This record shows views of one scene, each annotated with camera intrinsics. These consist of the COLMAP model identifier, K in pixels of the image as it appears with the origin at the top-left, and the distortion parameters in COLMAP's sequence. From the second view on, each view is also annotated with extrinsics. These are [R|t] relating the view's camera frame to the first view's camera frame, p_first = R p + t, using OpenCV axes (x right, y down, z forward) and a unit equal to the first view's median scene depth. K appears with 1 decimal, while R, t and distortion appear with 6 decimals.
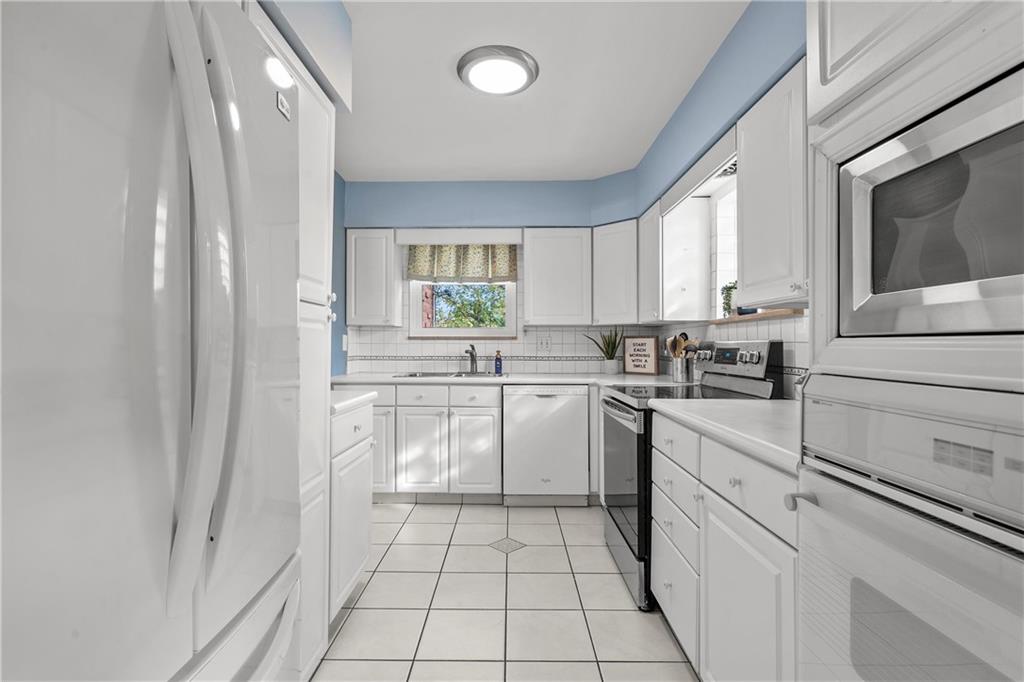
lens RADIAL K [[485.1, 0, 512.0], [0, 485.1, 341.0], [0, 0, 1]] dist [0.000653, 0.000035]
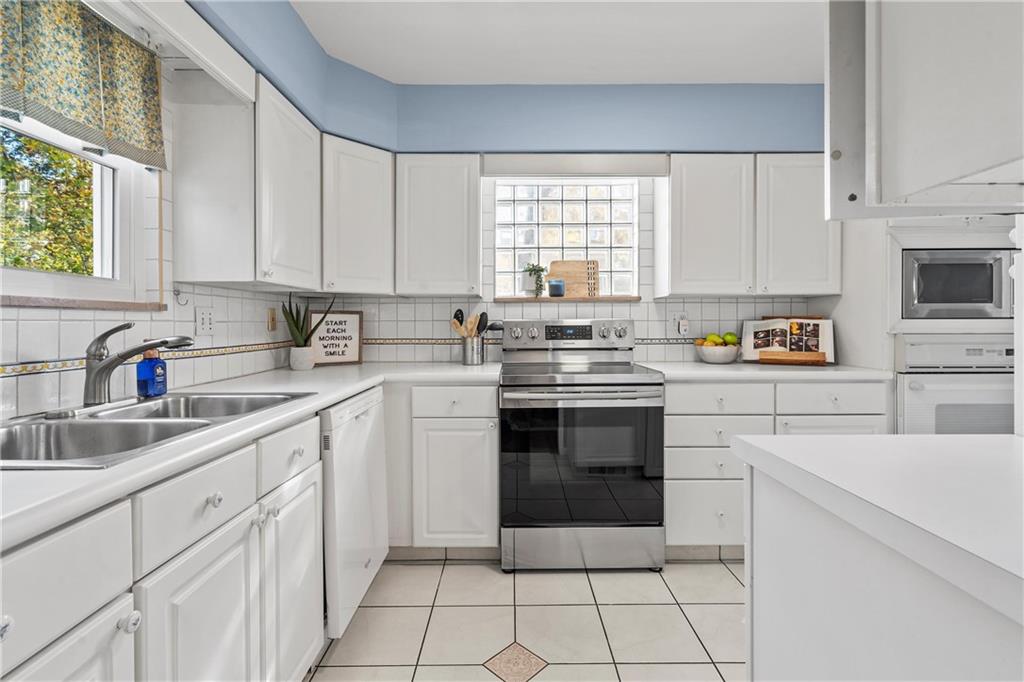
lens RADIAL K [[471.4, 0, 511.8], [0, 471.4, 324.1], [0, 0, 1]] dist [0.001320, 0.000229]
pose [[-0.008518, -0.001718, 0.999962, -0.430926], [-0.005034, 0.999986, 0.001676, 0.006652], [-0.999951, -0.005020, -0.008527, 0.754449]]
